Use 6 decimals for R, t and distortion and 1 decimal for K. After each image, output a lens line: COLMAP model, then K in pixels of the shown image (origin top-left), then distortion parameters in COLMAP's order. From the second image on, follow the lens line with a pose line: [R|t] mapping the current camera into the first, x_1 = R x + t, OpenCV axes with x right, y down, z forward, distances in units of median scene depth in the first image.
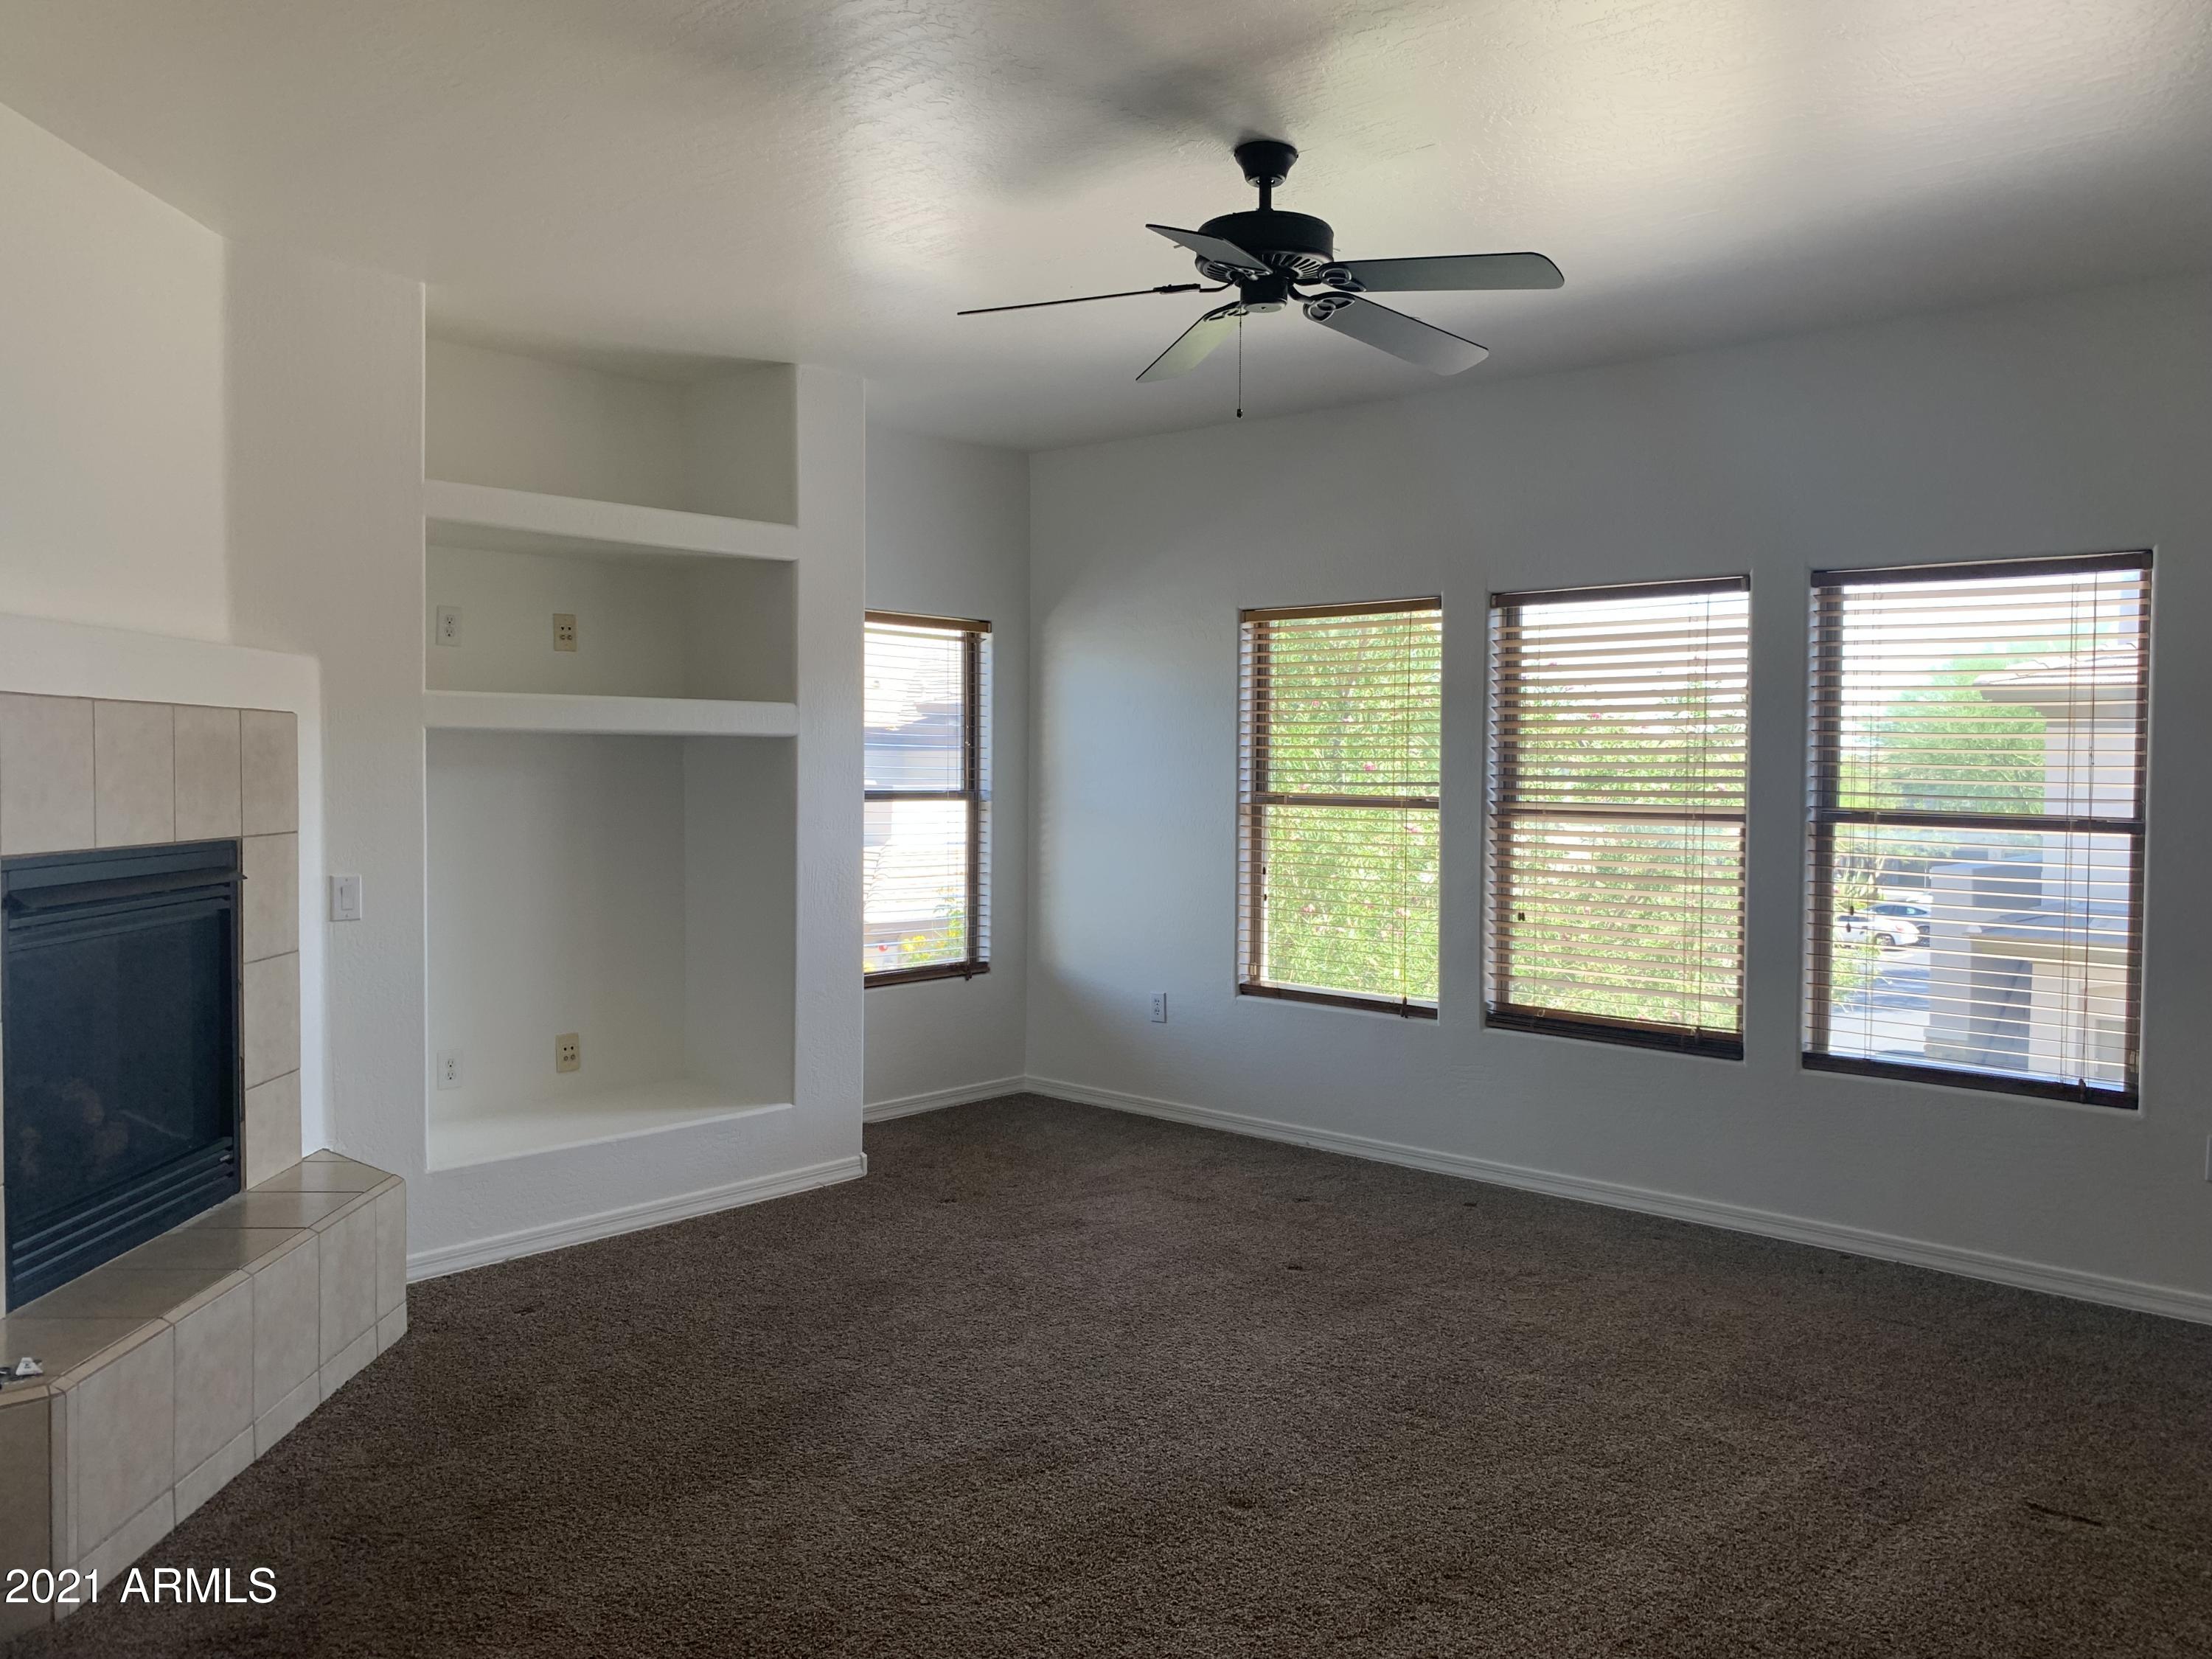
lens RADIAL K [[1672.4, 0, 1106.0], [0, 1672.4, 836.5], [0, 0, 1]] dist [0.012904, -0.033492]
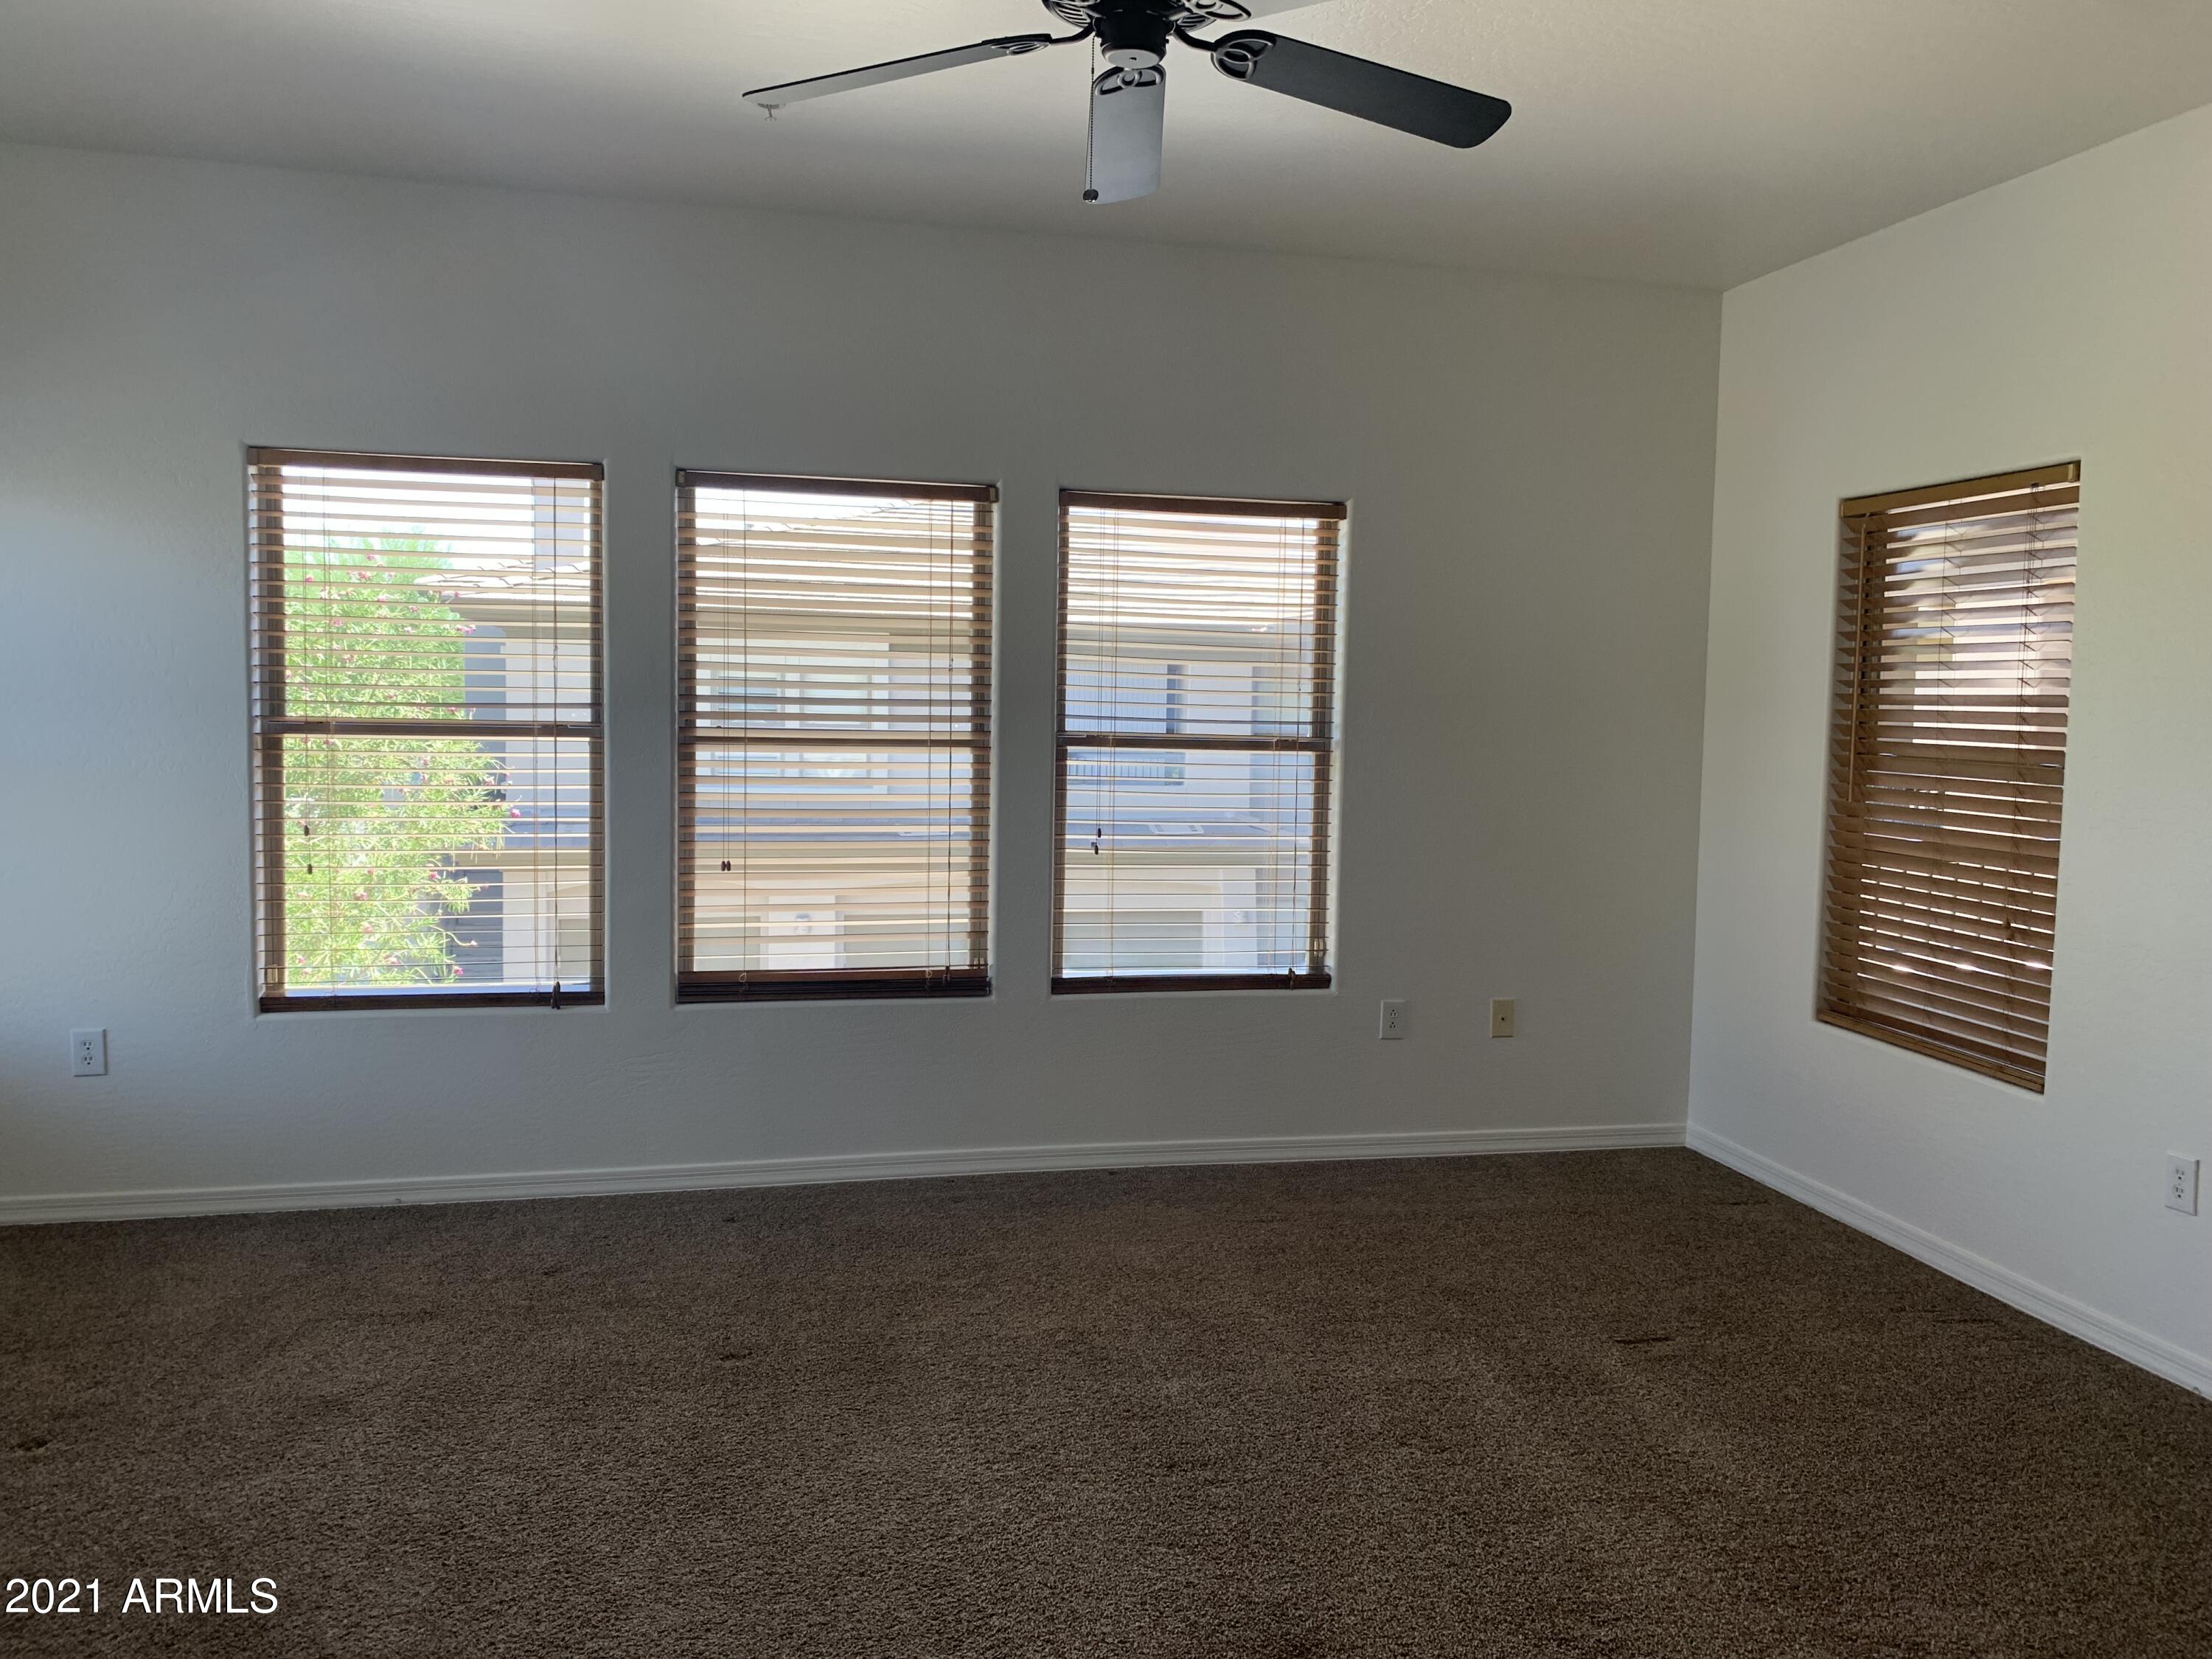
lens RADIAL K [[1777.5, 0, 1113.4], [0, 1777.5, 807.7], [0, 0, 1]] dist [0.006078, -0.012675]
pose [[0.543432, -0.054266, 0.837697, -0.335717], [0.021568, 0.998482, 0.050690, -0.018954], [-0.839176, -0.009480, 0.543777, 0.315249]]
